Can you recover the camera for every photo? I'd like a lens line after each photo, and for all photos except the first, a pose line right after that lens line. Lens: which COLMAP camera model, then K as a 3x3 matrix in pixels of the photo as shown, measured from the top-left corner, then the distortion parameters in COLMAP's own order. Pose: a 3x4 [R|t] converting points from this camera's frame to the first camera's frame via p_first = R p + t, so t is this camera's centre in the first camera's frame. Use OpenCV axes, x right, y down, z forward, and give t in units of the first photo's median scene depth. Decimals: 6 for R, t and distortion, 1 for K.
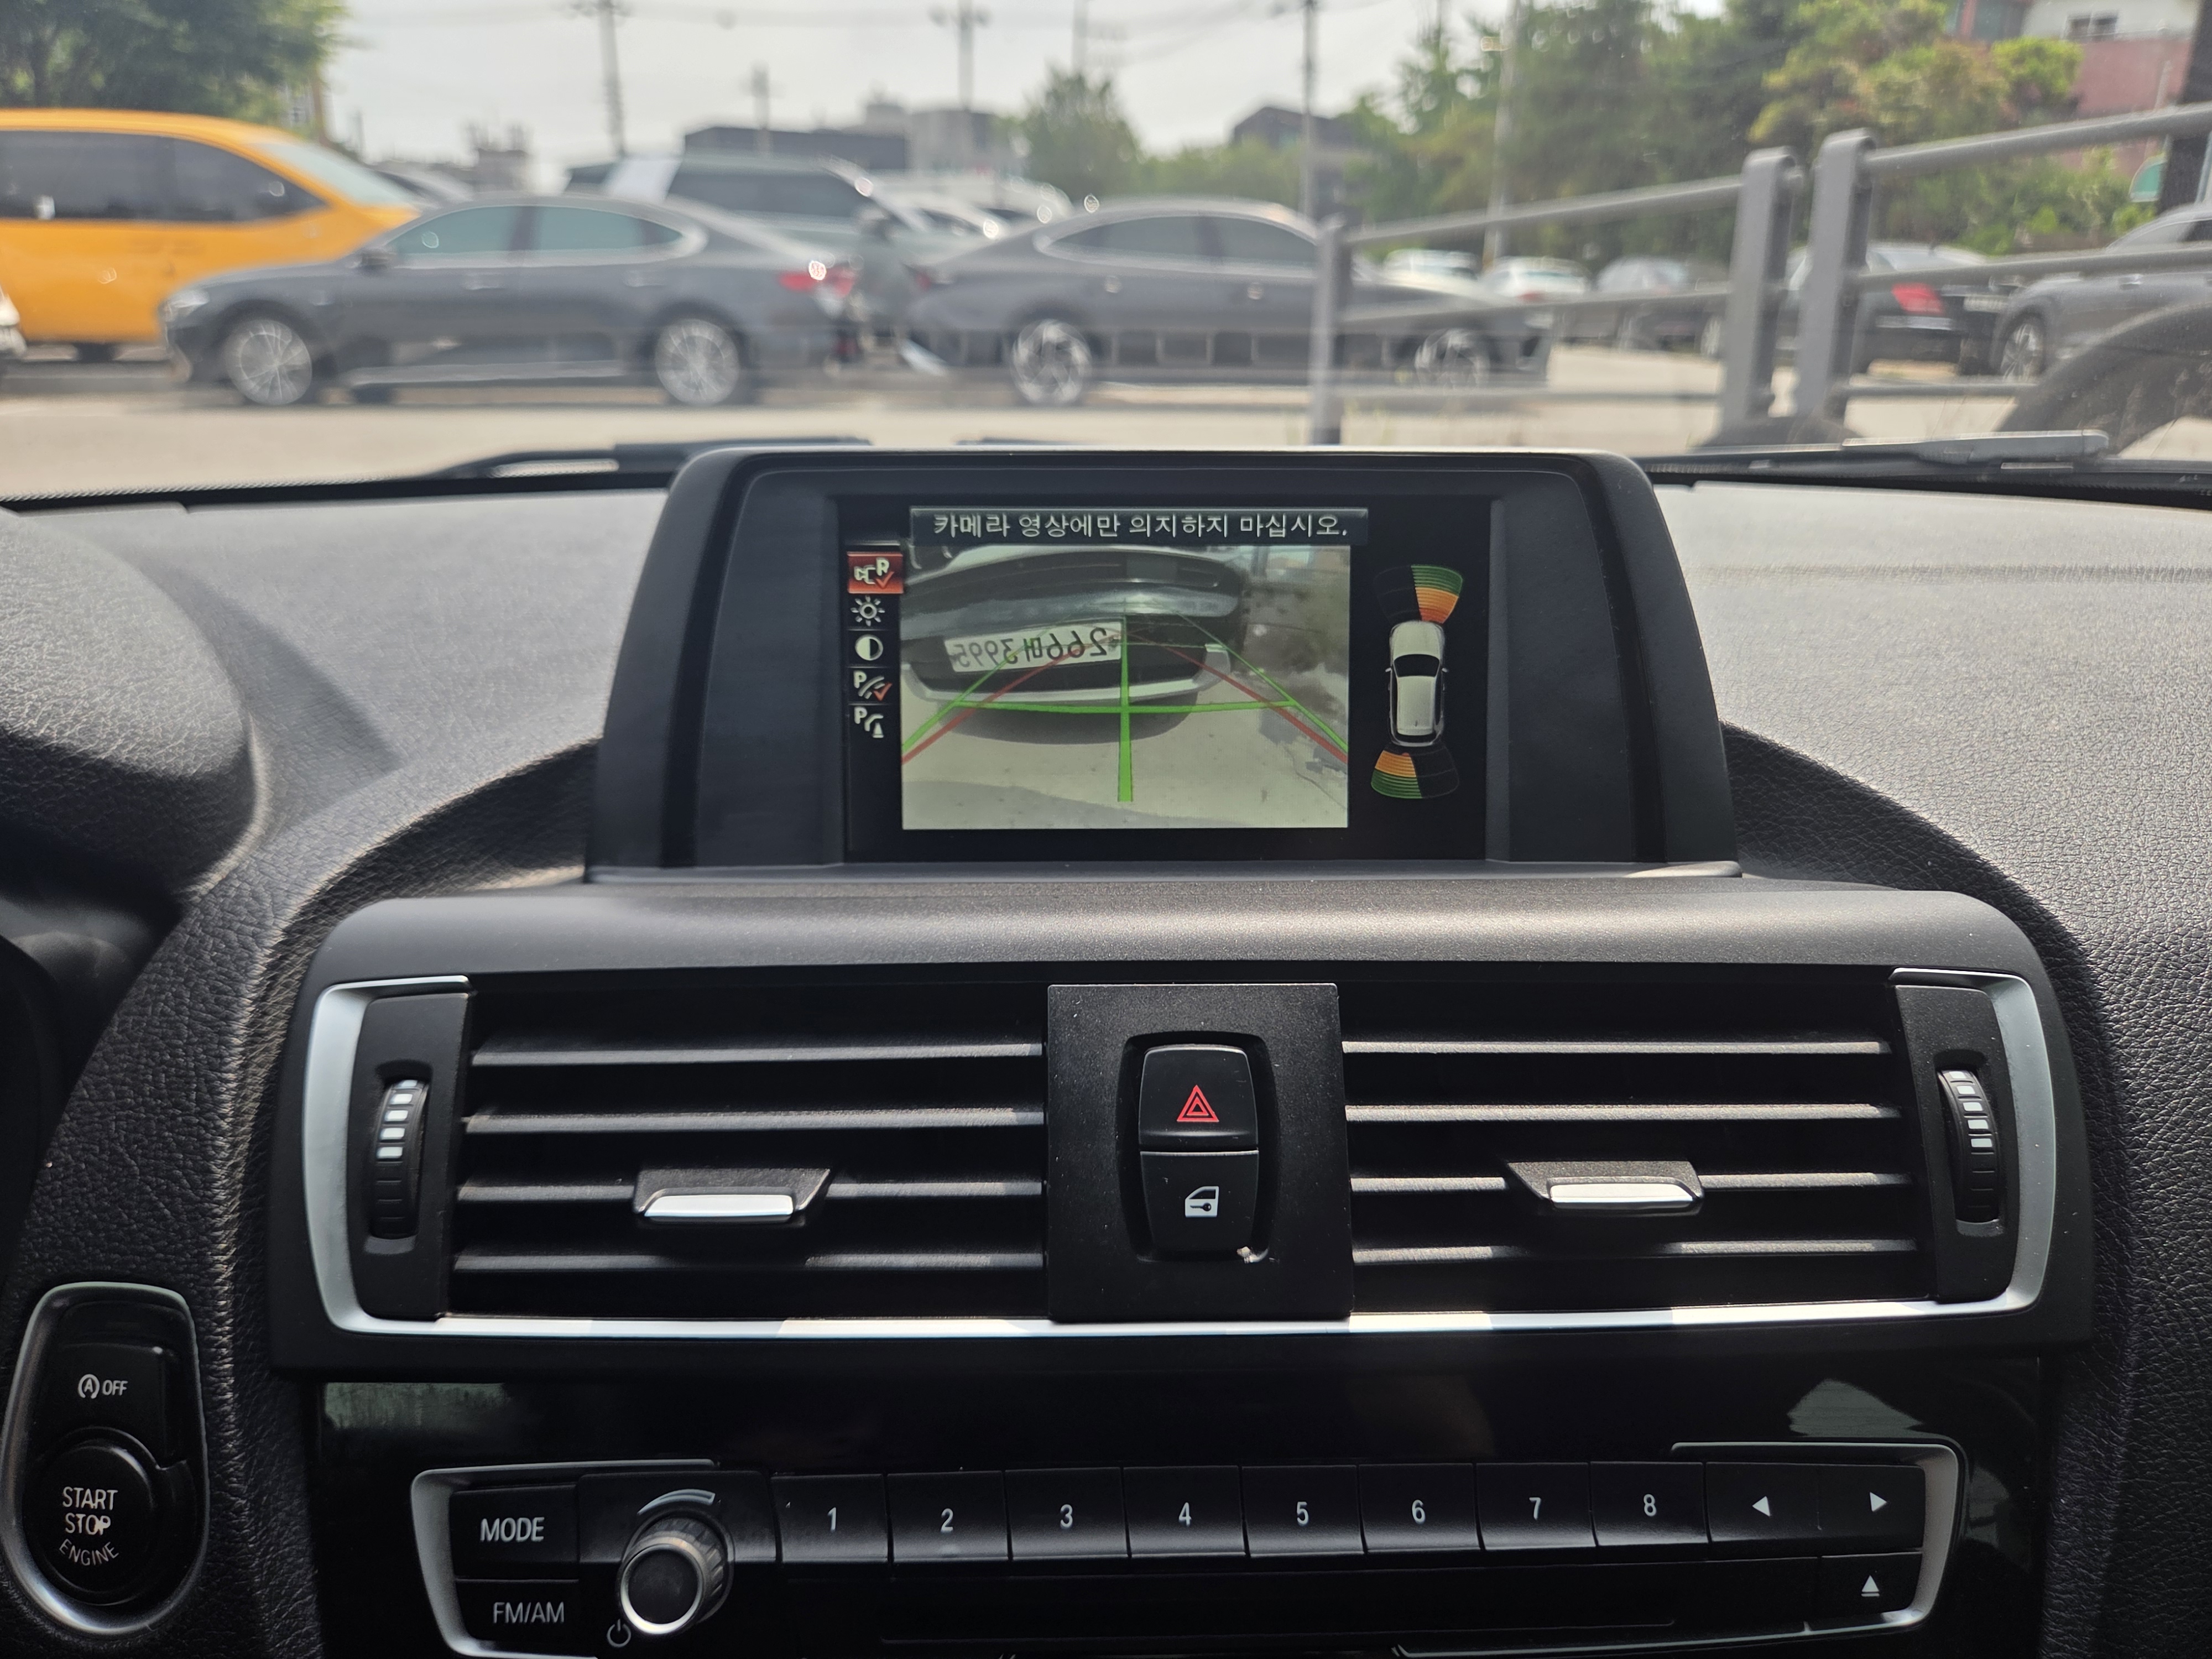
lens RADIAL K [[1529.9, 0, 1111.3], [0, 1529.9, 870.8], [0, 0, 1]] dist [0.048828, -0.059768]
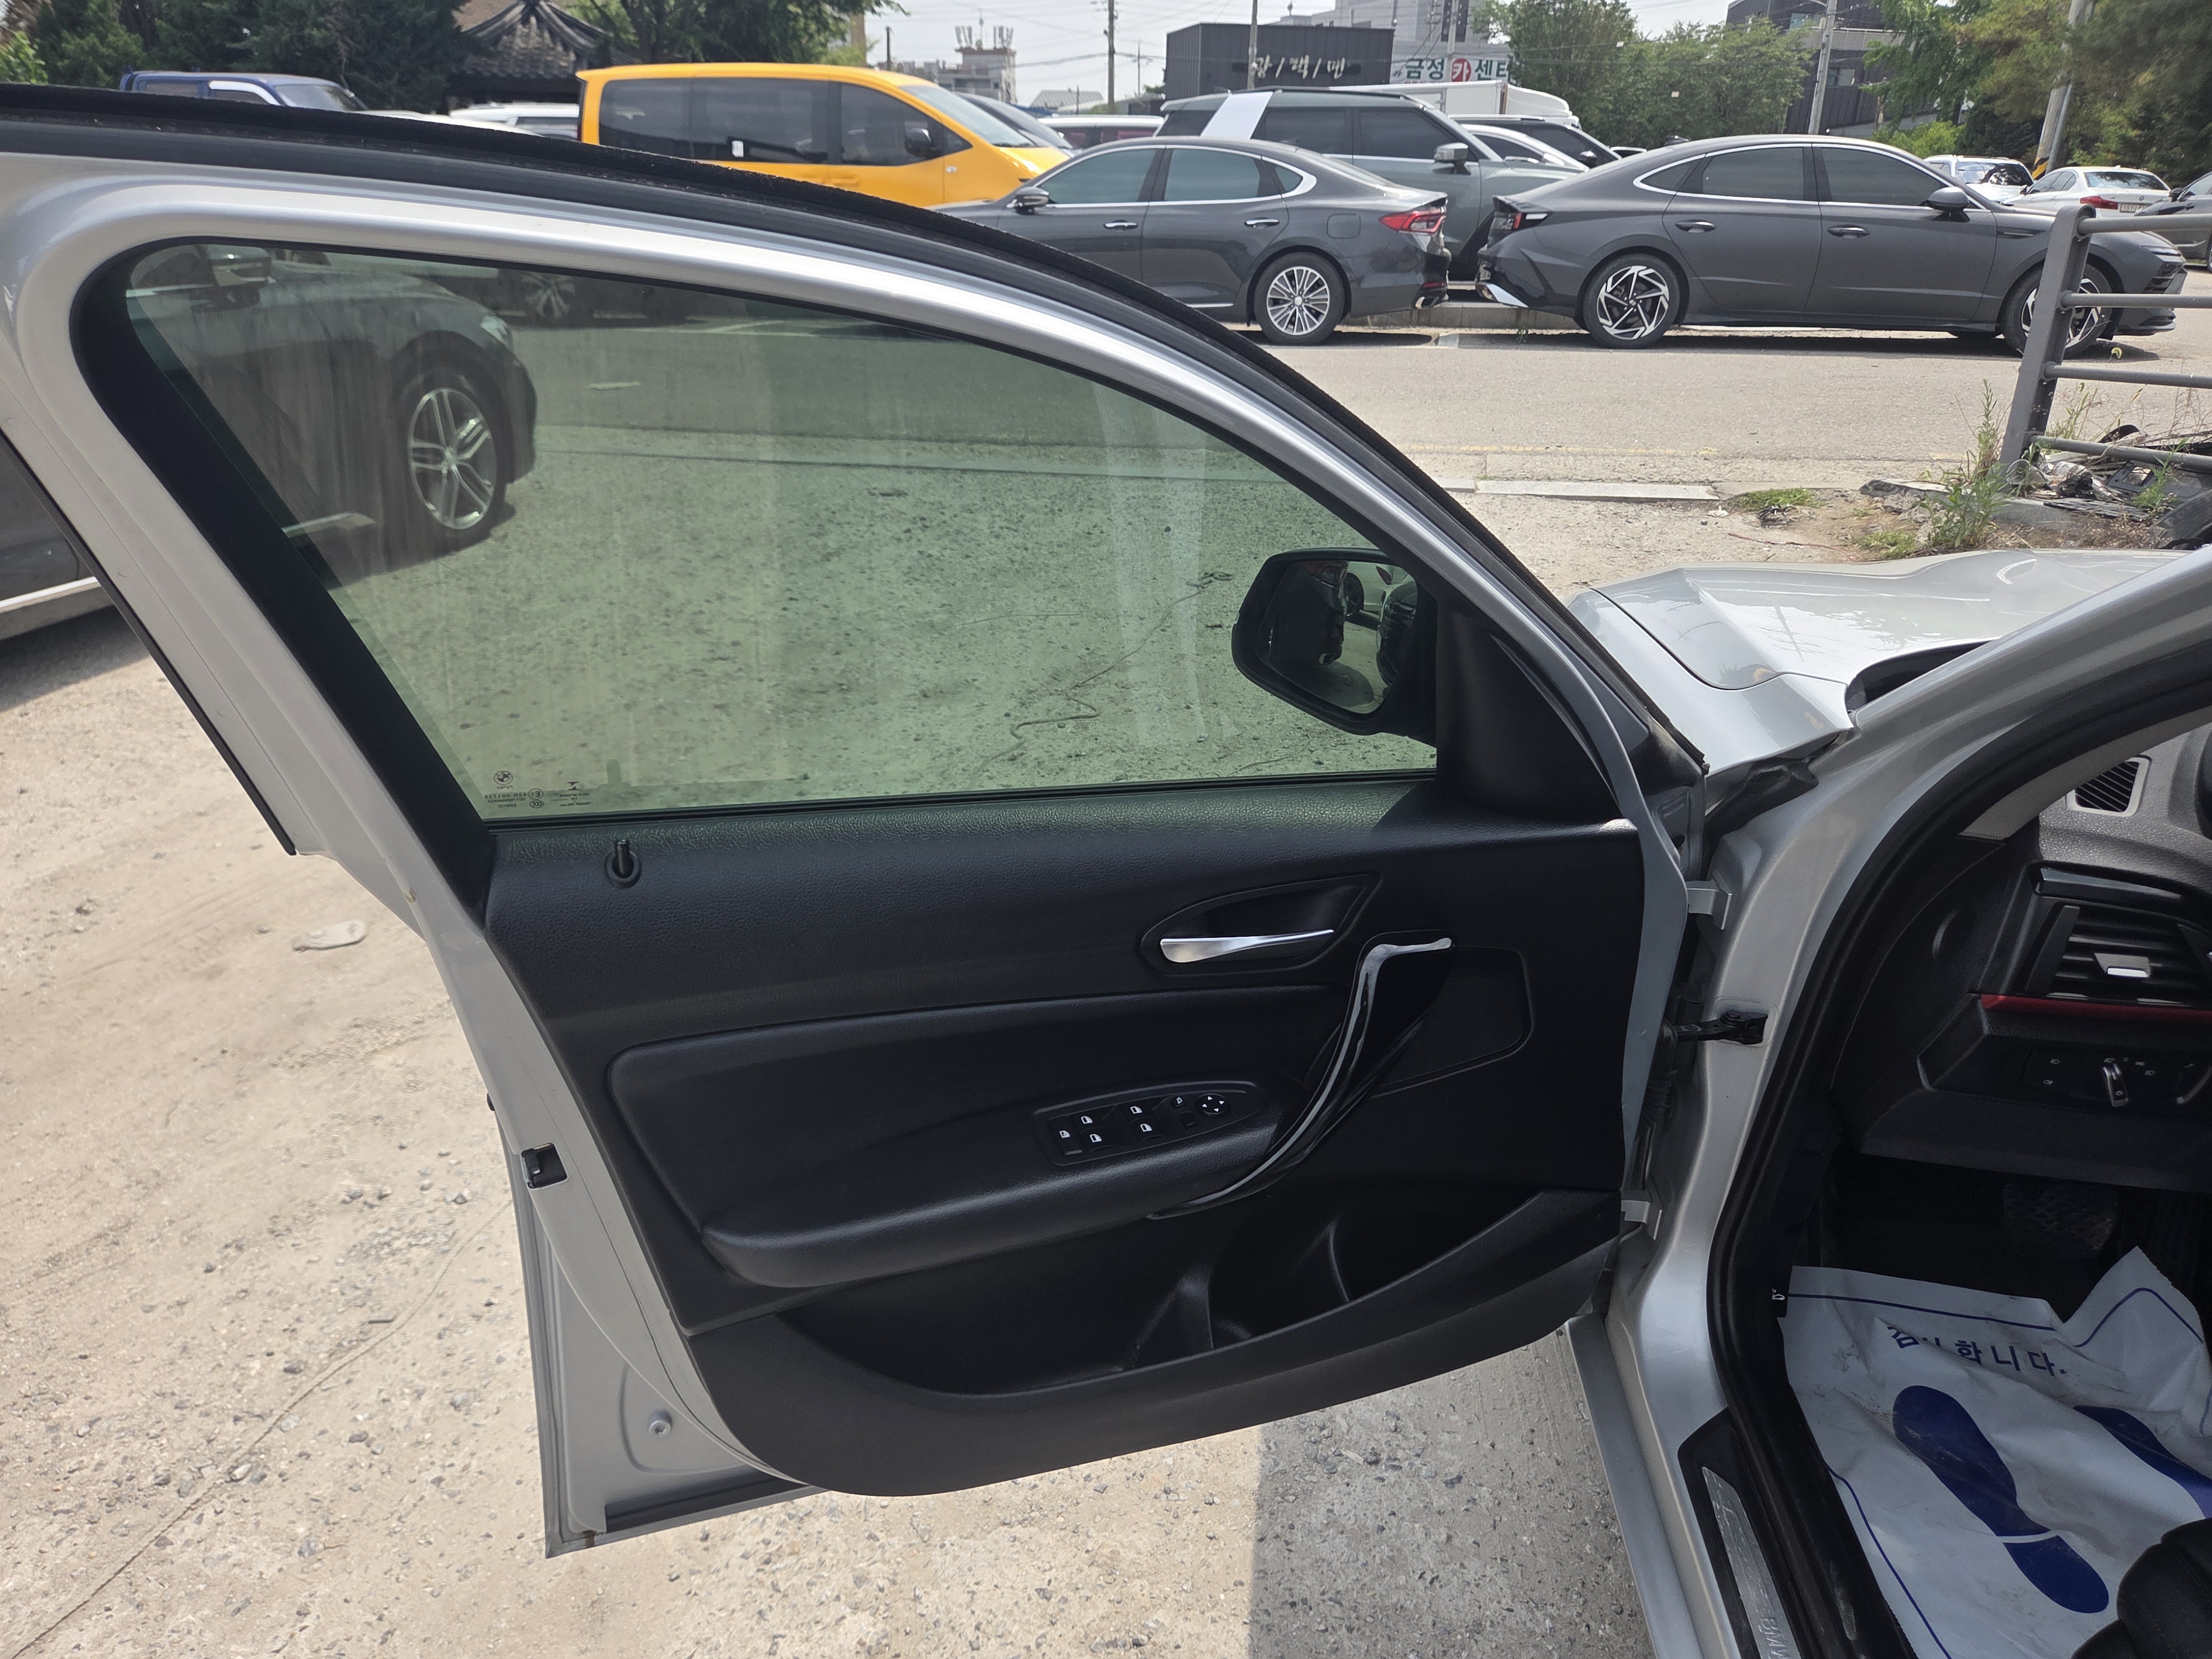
lens RADIAL K [[1483.7, 0, 1115.9], [0, 1483.7, 873.4], [0, 0, 1]] dist [0.044709, -0.037355]
pose [[0.965393, 0.103378, -0.239434, -3.005657], [-0.085835, 0.992880, 0.082598, 0.126756], [0.246268, -0.059187, 0.967393, -3.055006]]
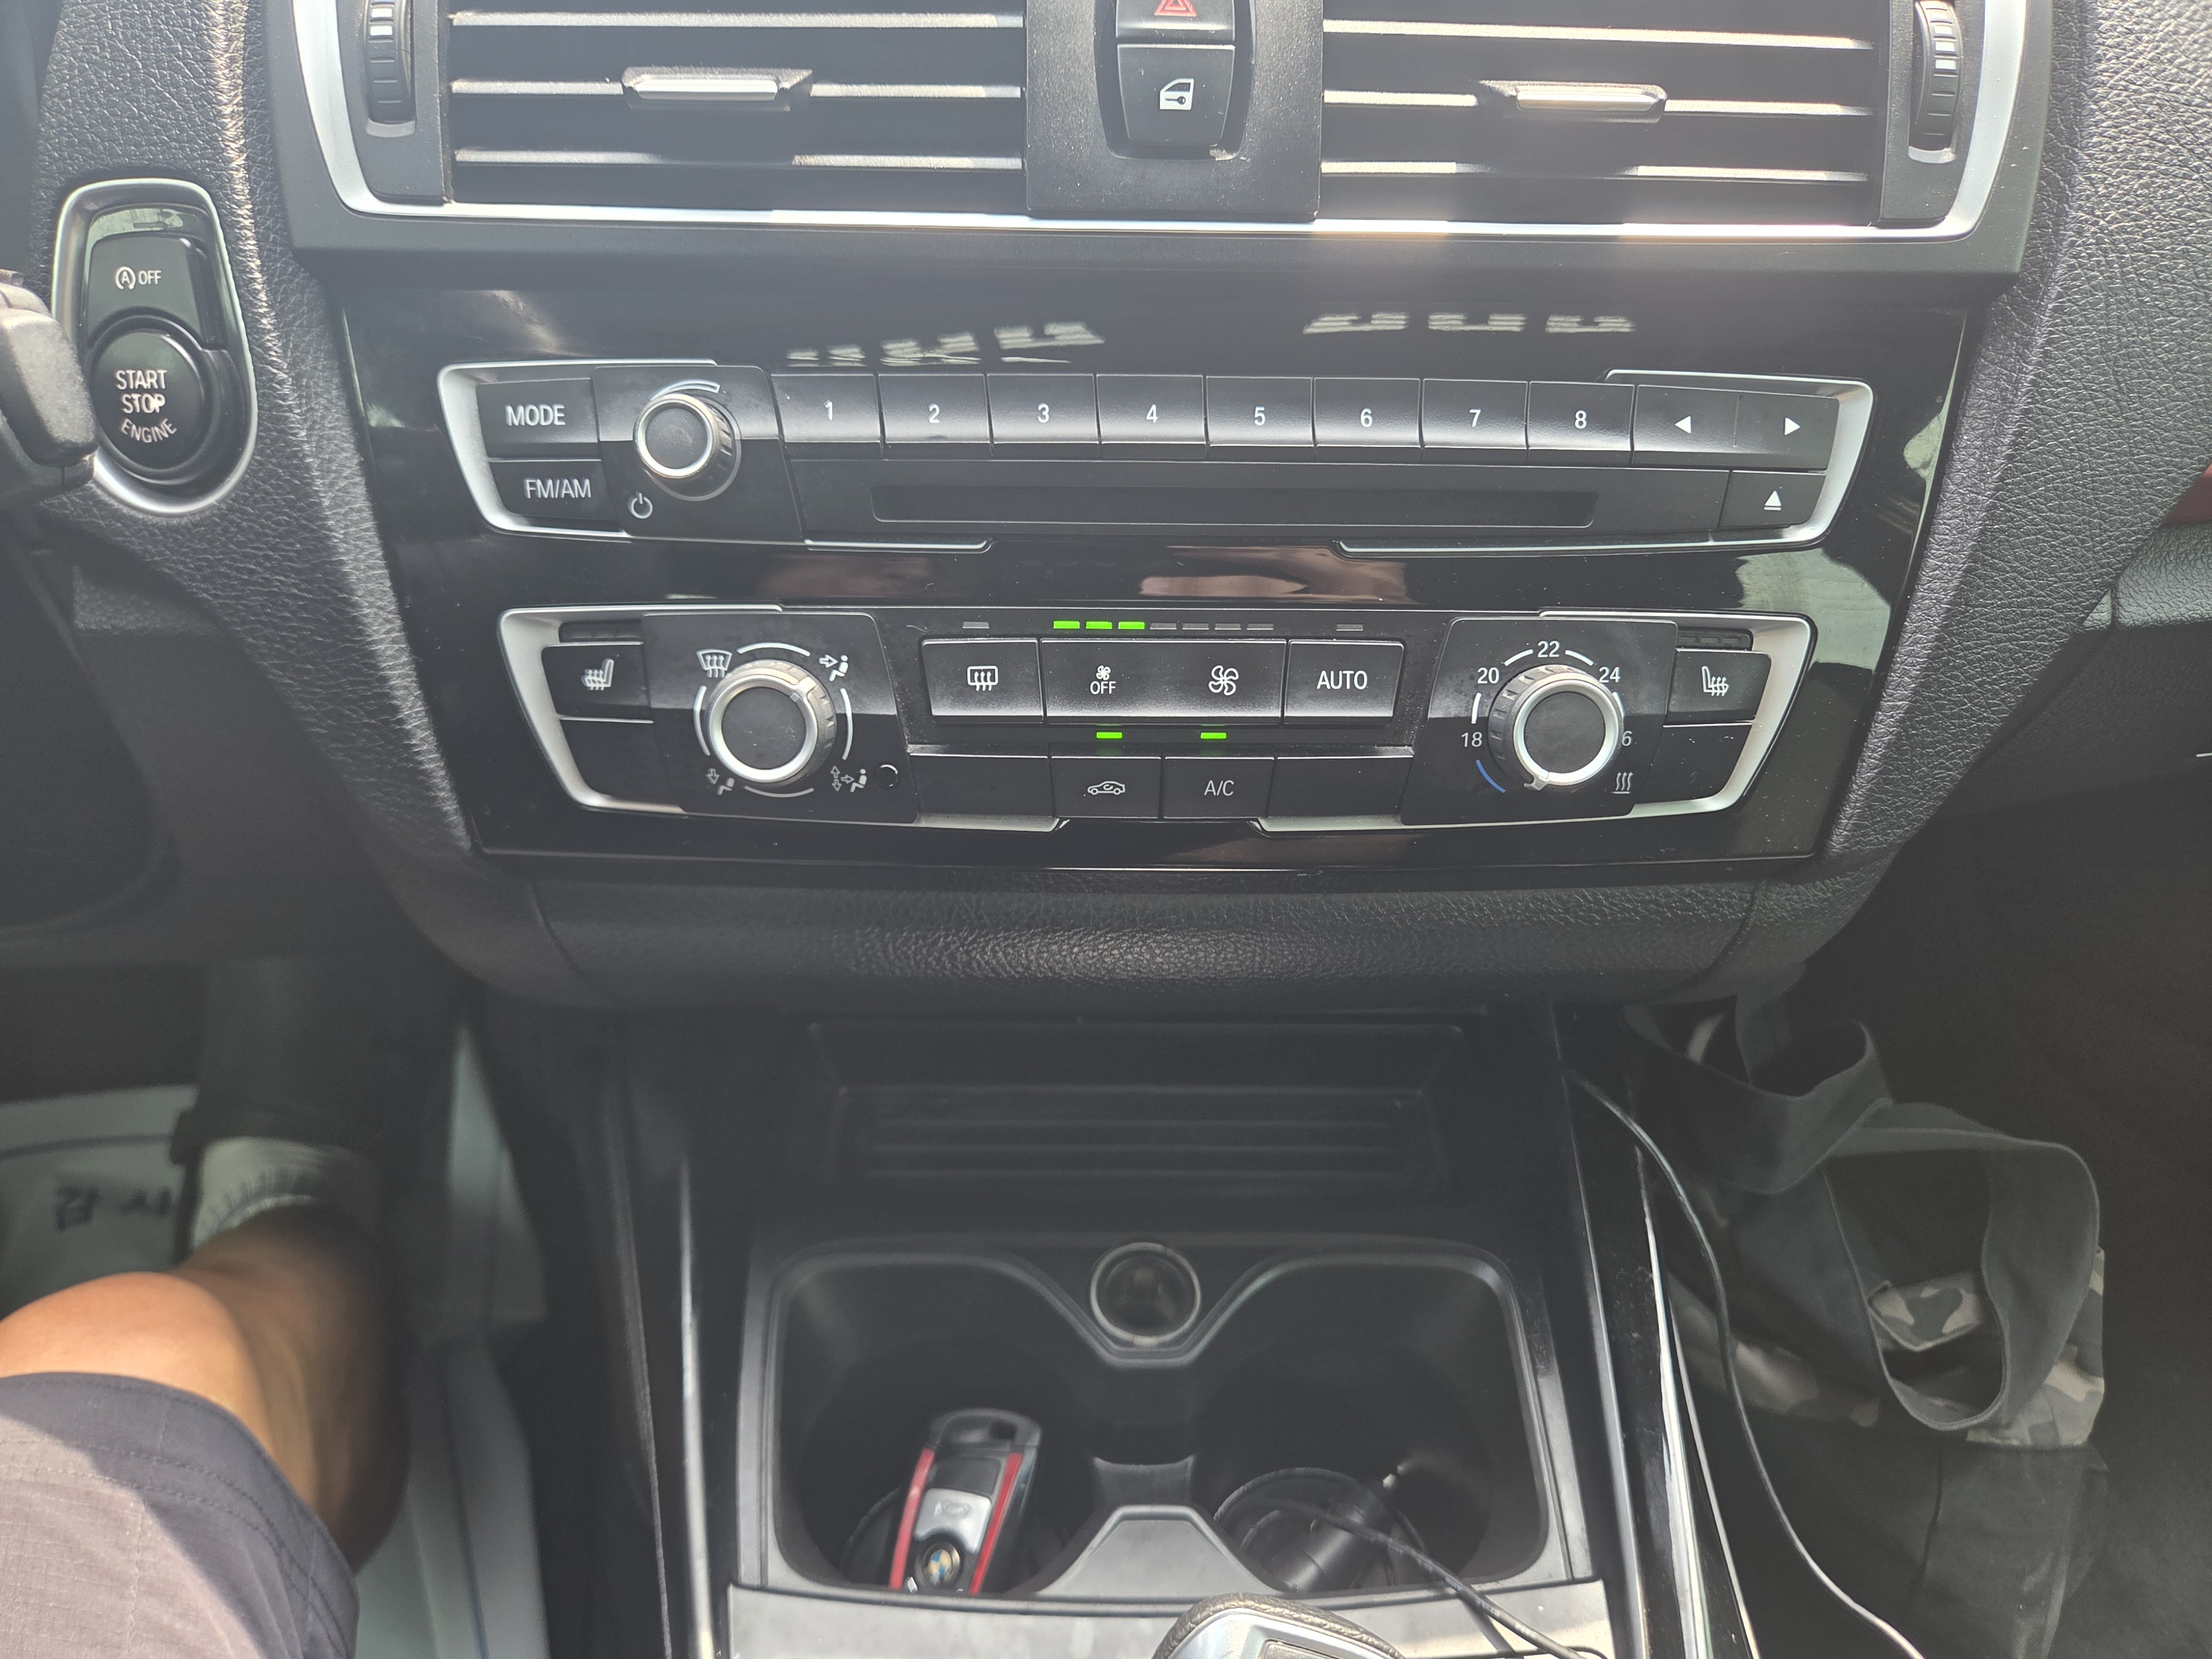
lens RADIAL K [[1521.3, 0, 1098.5], [0, 1521.3, 854.6], [0, 0, 1]] dist [0.030766, -0.034630]
pose [[0.999847, 0.017245, -0.002907, 0.015002], [-0.015677, 0.957480, 0.288073, 0.327584], [0.007751, -0.287983, 0.957604, -0.098450]]
